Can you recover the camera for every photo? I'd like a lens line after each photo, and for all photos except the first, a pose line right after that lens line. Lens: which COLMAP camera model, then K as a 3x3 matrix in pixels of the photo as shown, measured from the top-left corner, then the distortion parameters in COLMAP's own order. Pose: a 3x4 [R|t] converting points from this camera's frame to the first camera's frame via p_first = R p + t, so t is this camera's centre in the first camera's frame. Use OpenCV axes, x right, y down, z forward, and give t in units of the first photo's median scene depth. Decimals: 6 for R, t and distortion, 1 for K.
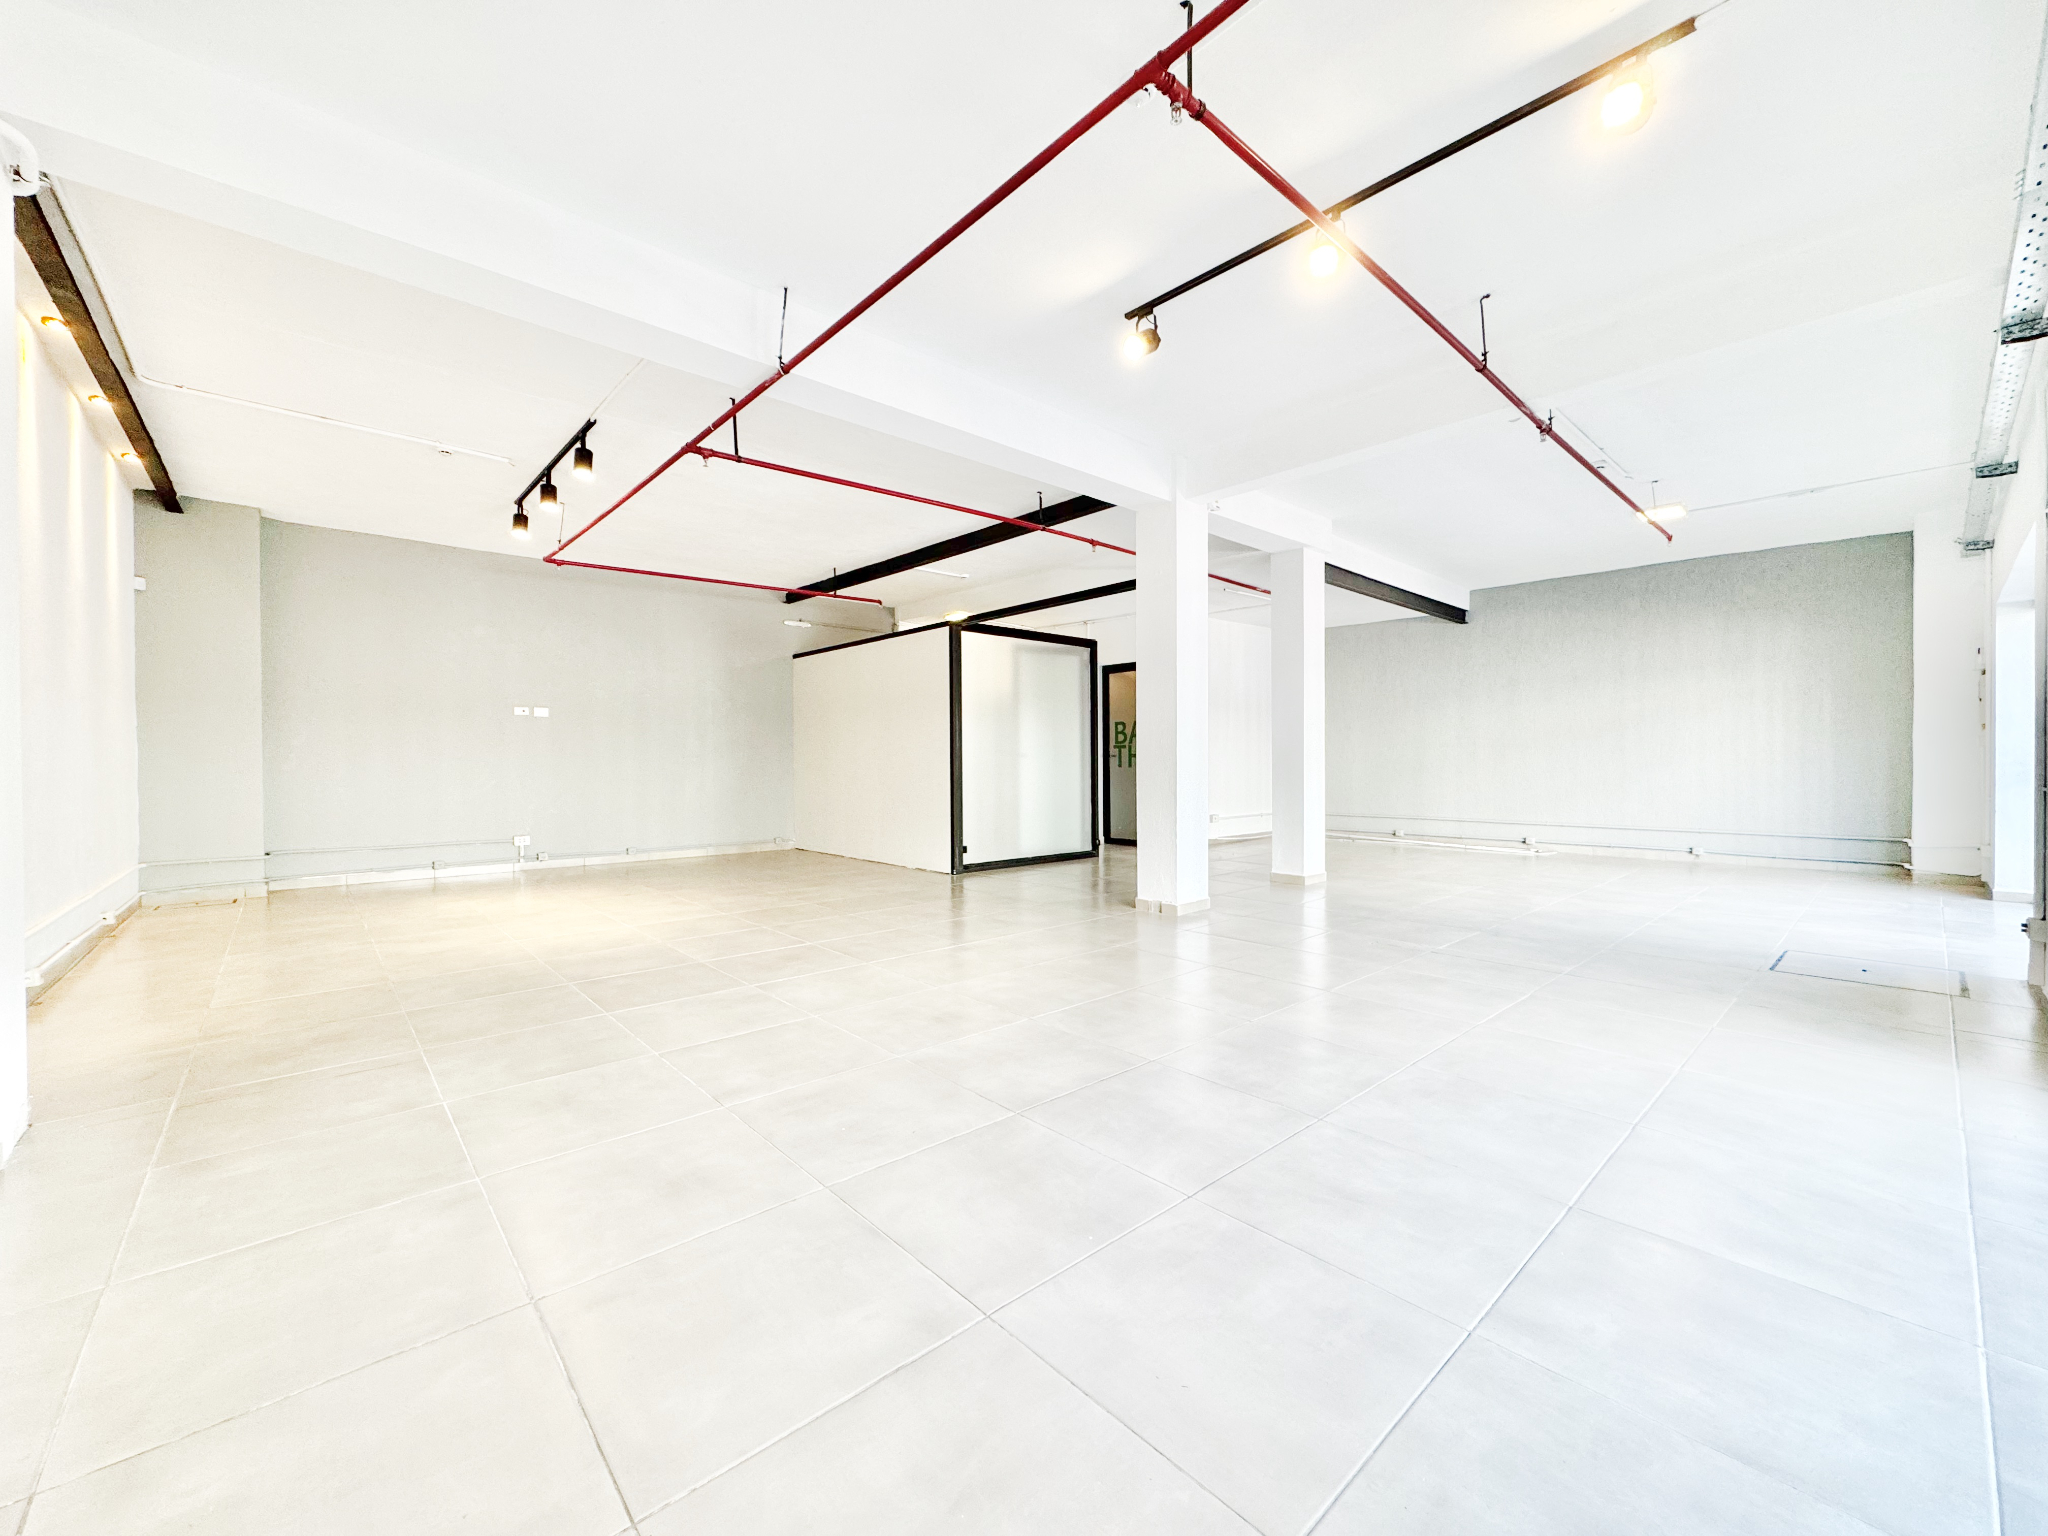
lens RADIAL K [[816.2, 0, 1024.3], [0, 816.2, 760.0], [0, 0, 1]] dist [0.002017, 0.000299]
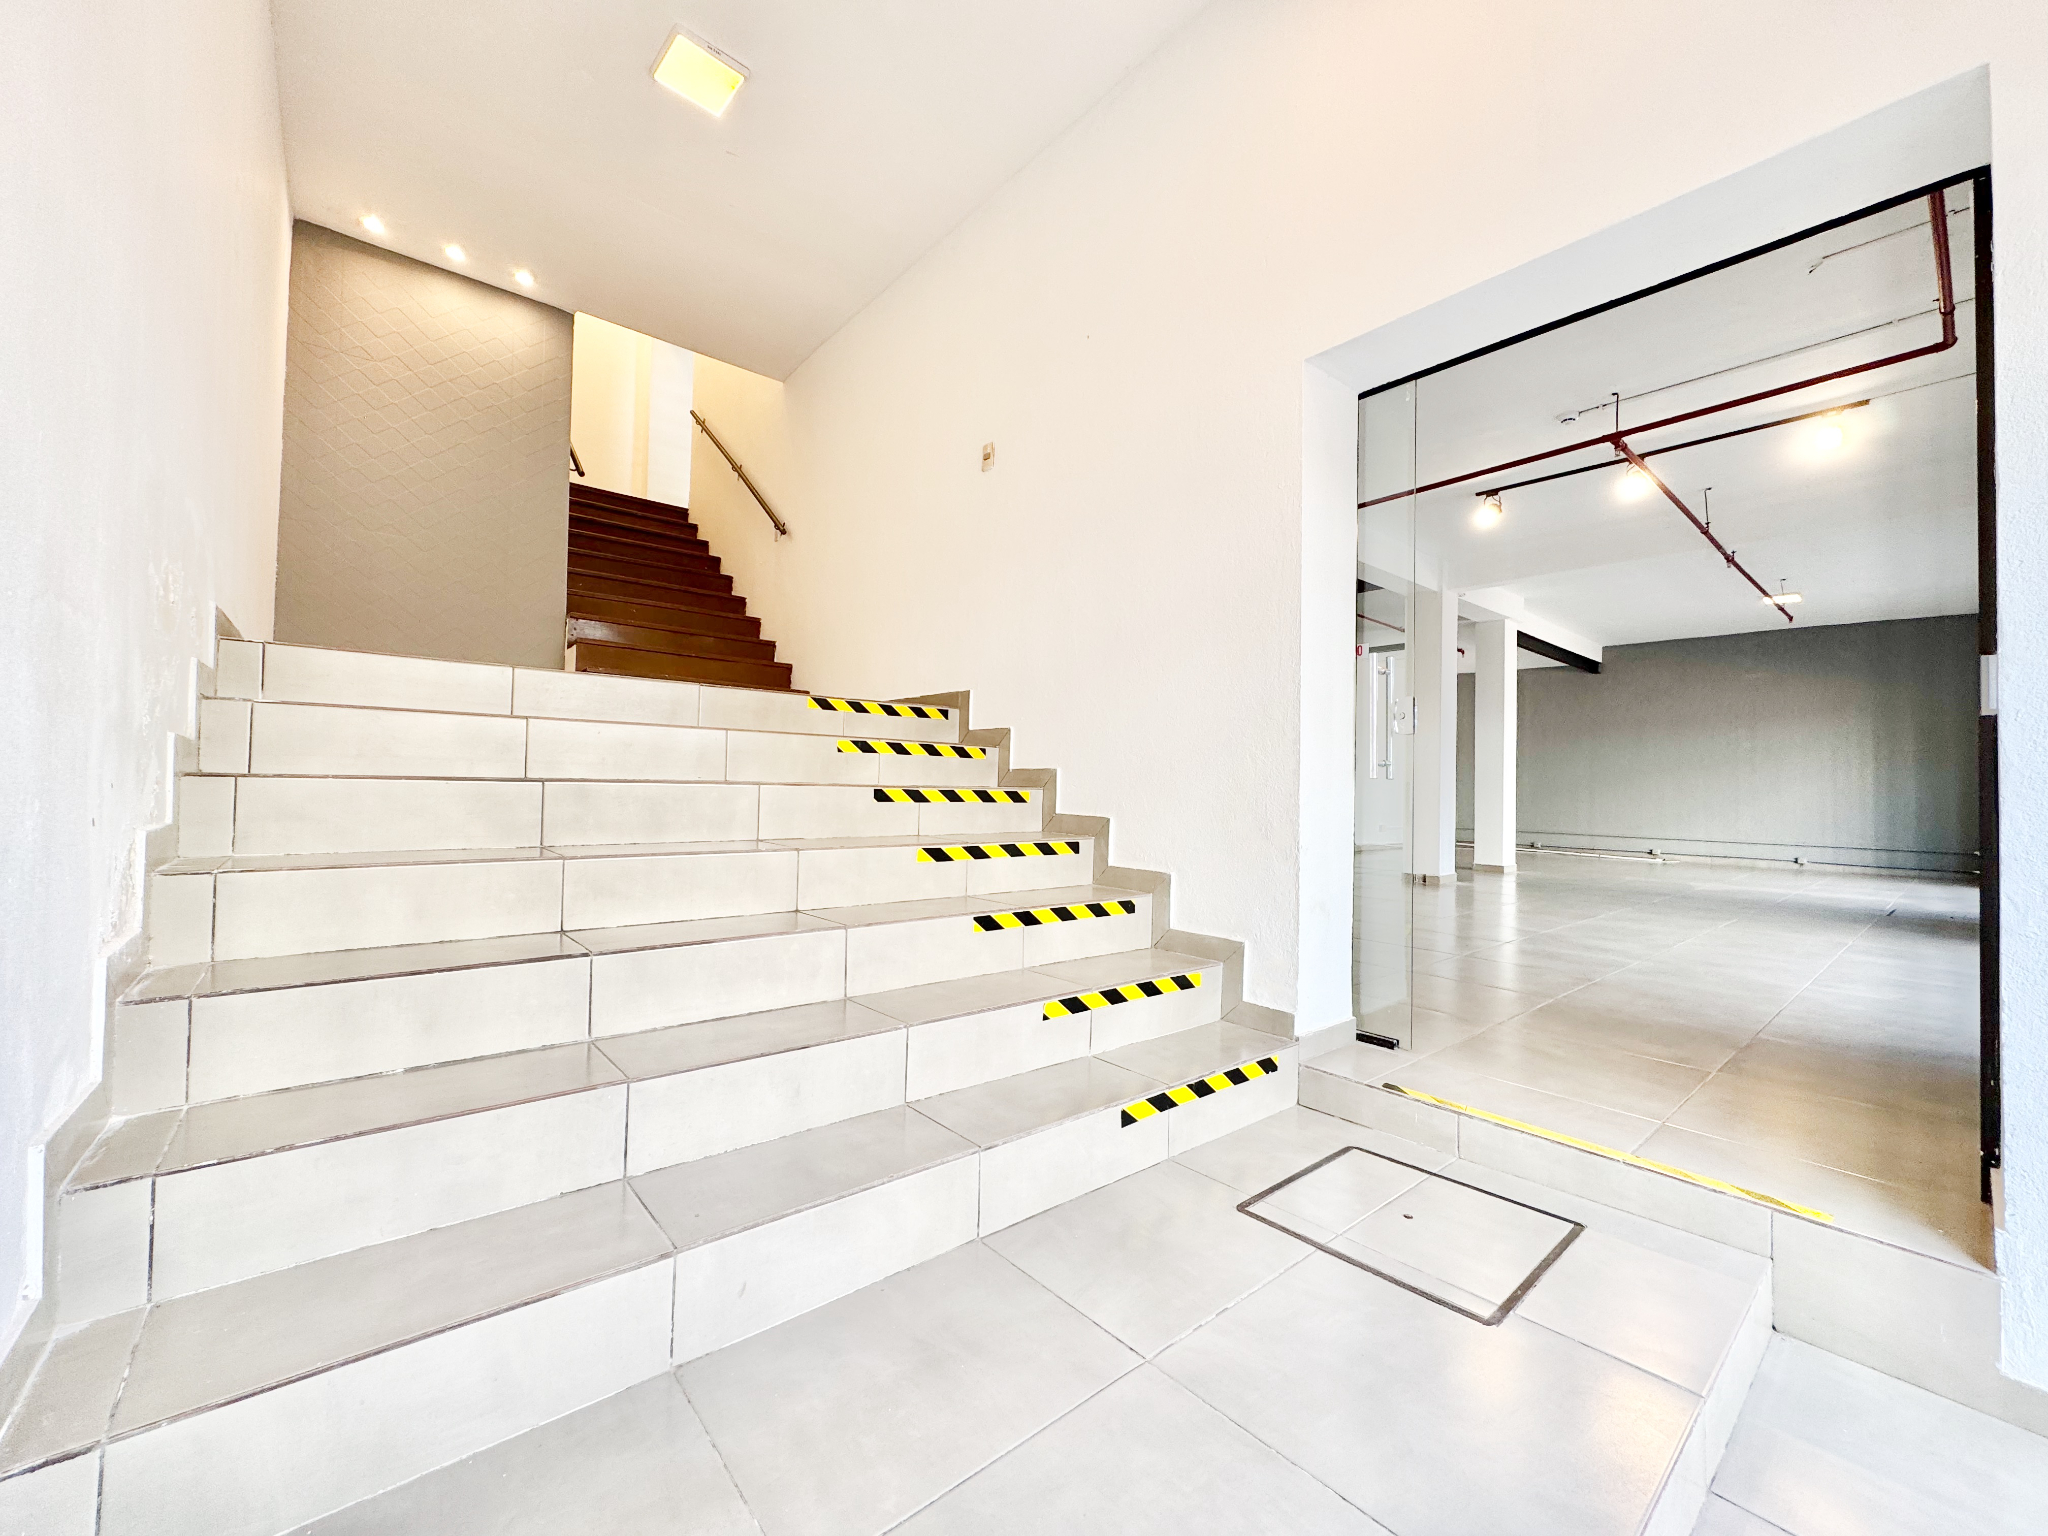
lens RADIAL K [[809.4, 0, 1024.0], [0, 809.4, 768.0], [0, 0, 1]] dist [0.001141, 0.000086]
pose [[0.998916, 0.025383, -0.039026, -0.348061], [-0.026071, 0.999511, -0.017236, 0.023132], [0.038570, 0.018234, 0.999090, -0.313020]]
